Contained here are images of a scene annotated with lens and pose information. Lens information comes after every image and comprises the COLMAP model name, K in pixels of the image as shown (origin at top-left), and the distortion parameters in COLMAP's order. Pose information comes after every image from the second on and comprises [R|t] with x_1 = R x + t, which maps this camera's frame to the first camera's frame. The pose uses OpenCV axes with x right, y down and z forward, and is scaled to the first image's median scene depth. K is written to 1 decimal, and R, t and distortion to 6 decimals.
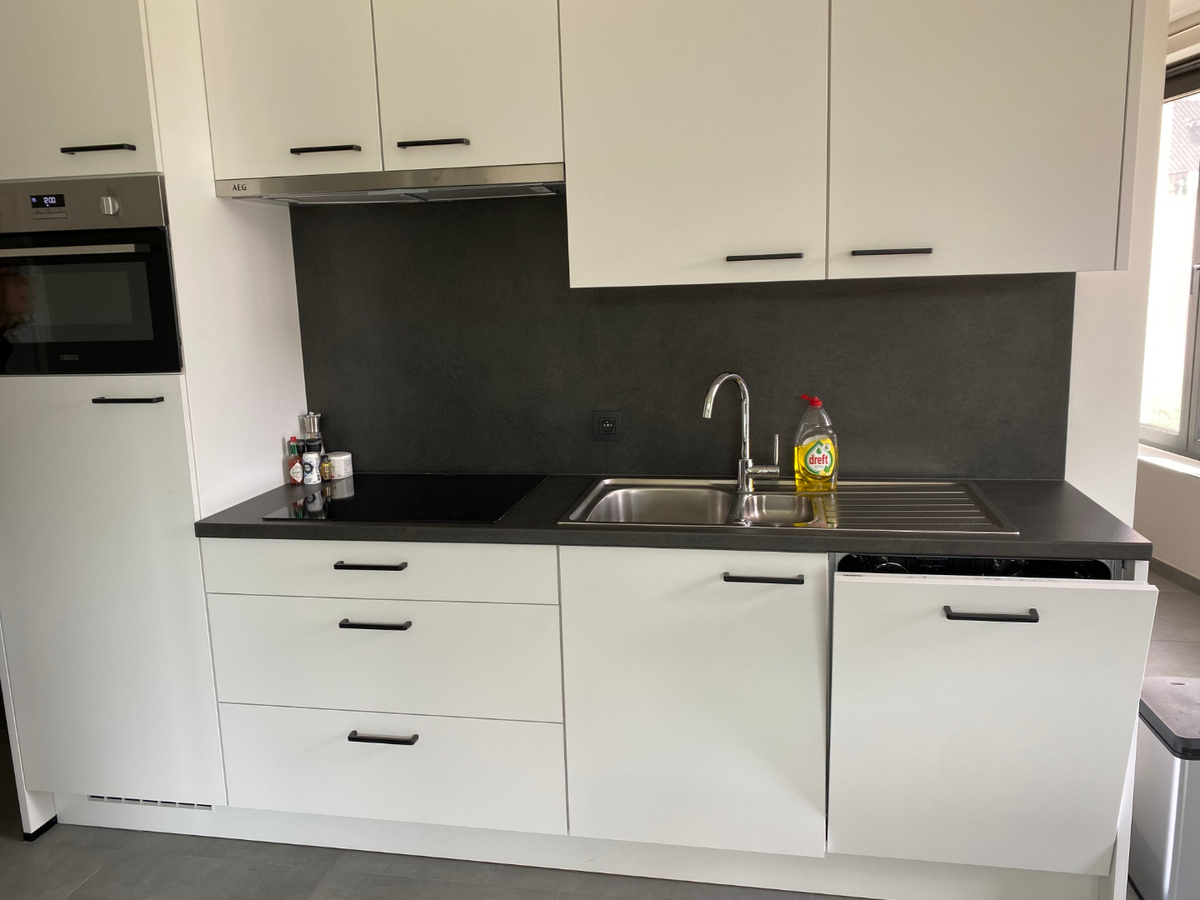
lens RADIAL K [[940.1, 0, 600.0], [0, 940.1, 450.0], [0, 0, 1]] dist [0.045724, -0.001550]
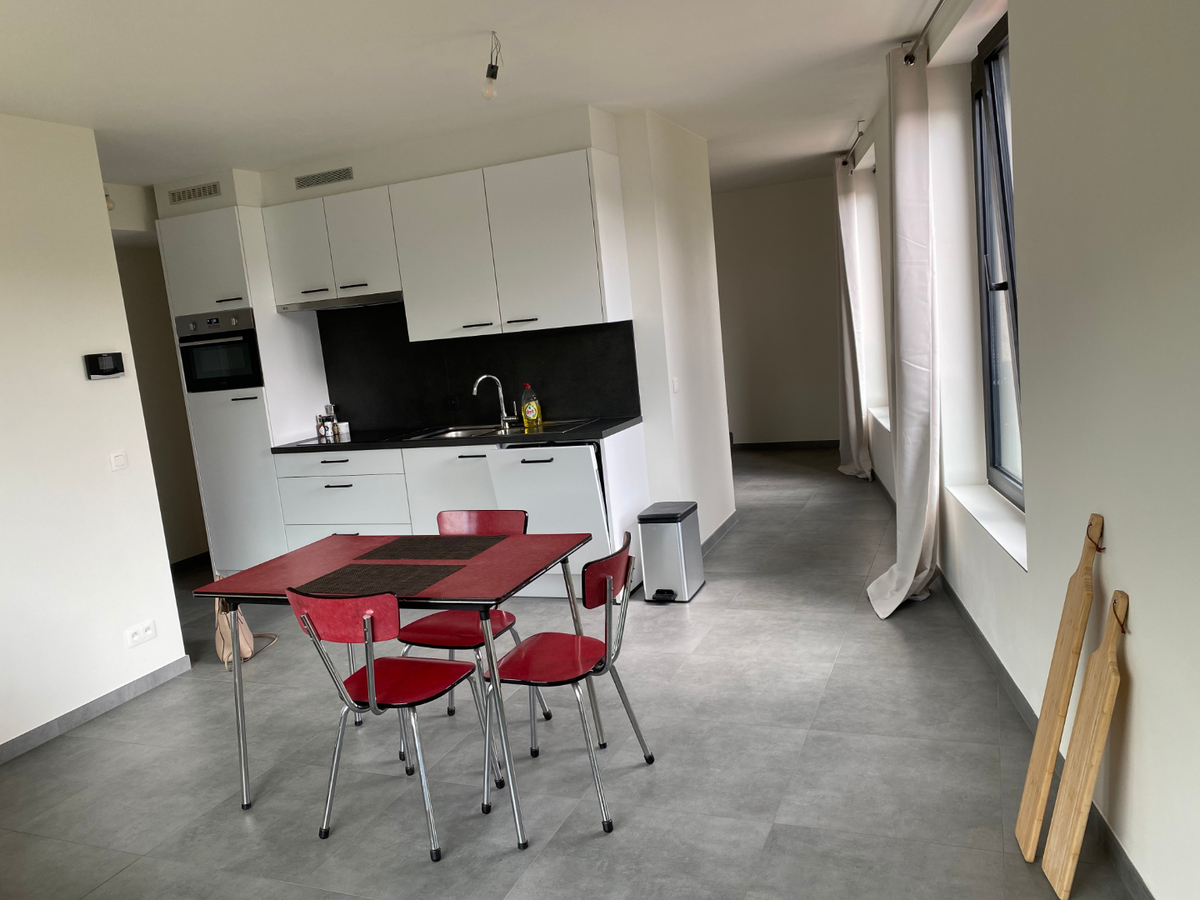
lens RADIAL K [[898.7, 0, 599.3], [0, 898.7, 468.9], [0, 0, 1]] dist [0.034176, -0.001077]
pose [[0.980256, -0.035138, -0.194586, 0.811692], [0.034979, 0.999379, -0.004259, 0.162487], [0.194614, -0.002631, 0.980876, -1.063889]]
